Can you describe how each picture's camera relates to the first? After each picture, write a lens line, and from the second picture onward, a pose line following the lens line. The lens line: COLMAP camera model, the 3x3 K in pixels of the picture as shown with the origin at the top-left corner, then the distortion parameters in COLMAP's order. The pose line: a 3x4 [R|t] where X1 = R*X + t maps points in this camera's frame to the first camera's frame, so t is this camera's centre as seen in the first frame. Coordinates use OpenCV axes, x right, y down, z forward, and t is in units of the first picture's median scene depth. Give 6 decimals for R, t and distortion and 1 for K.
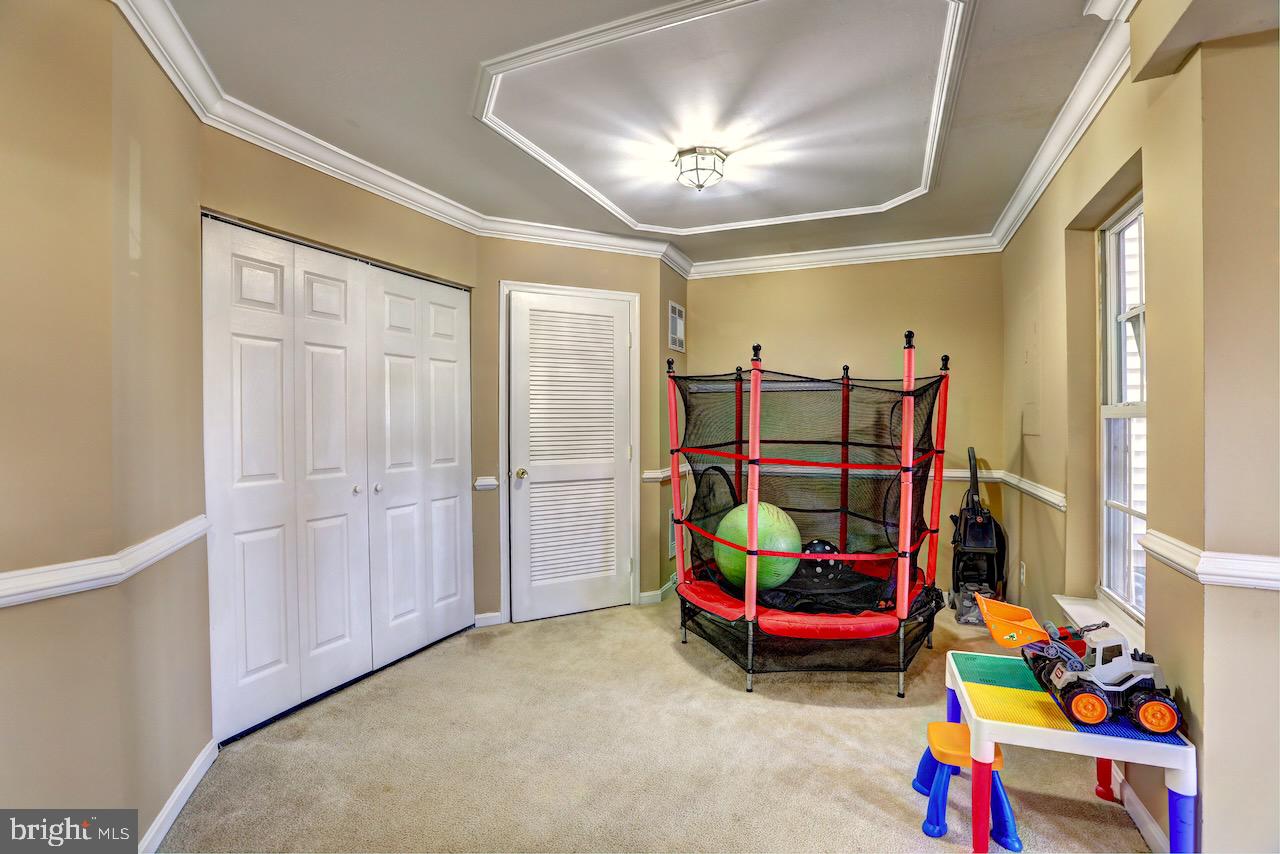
lens RADIAL K [[583.5, 0, 642.9], [0, 583.5, 422.5], [0, 0, 1]] dist [-0.055752, 0.019115]
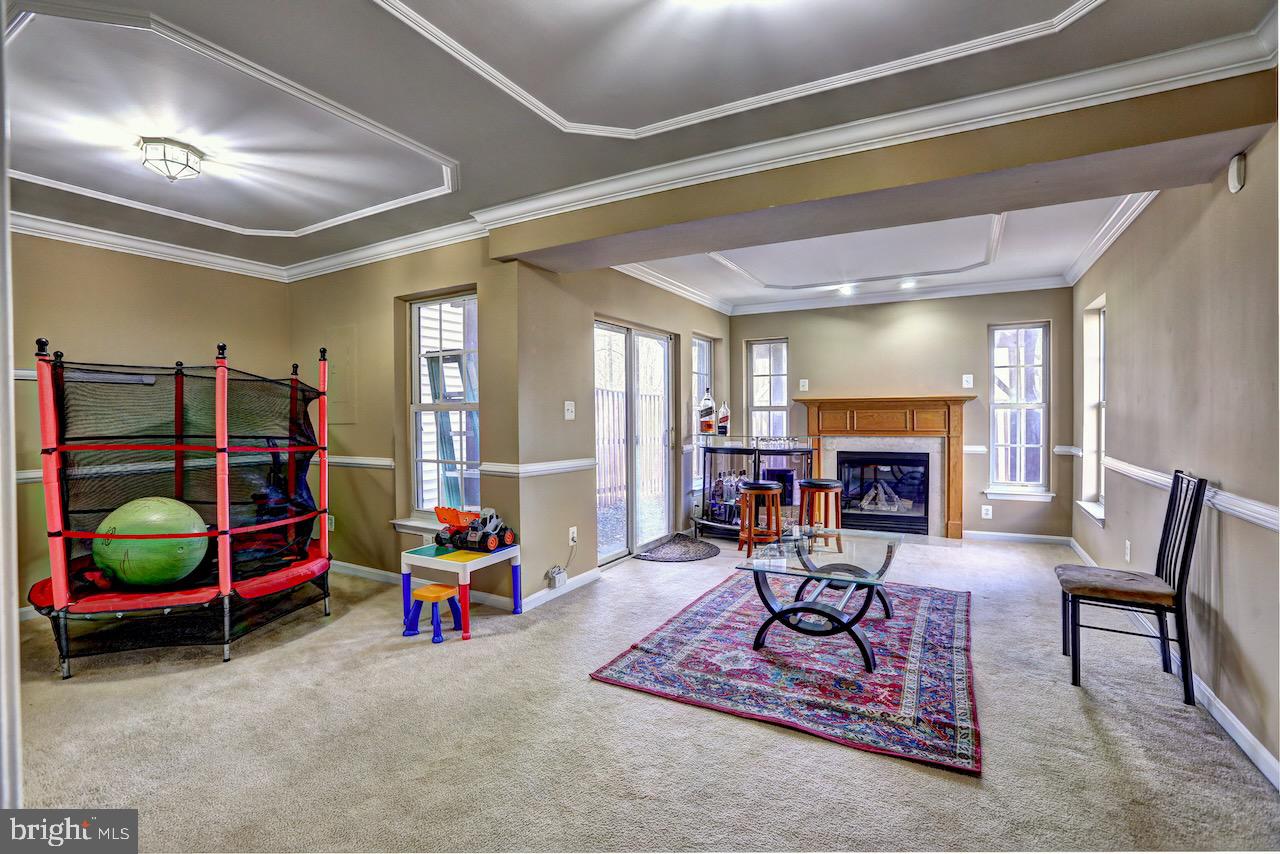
lens RADIAL K [[583.5, 0, 629.0], [0, 583.5, 425.7], [0, 0, 1]] dist [-0.055752, 0.019115]
pose [[0.127936, -0.020843, 0.991563, -0.786633], [0.010526, 0.999751, 0.019657, 0.006673], [-0.991727, 0.007923, 0.128123, 0.101304]]
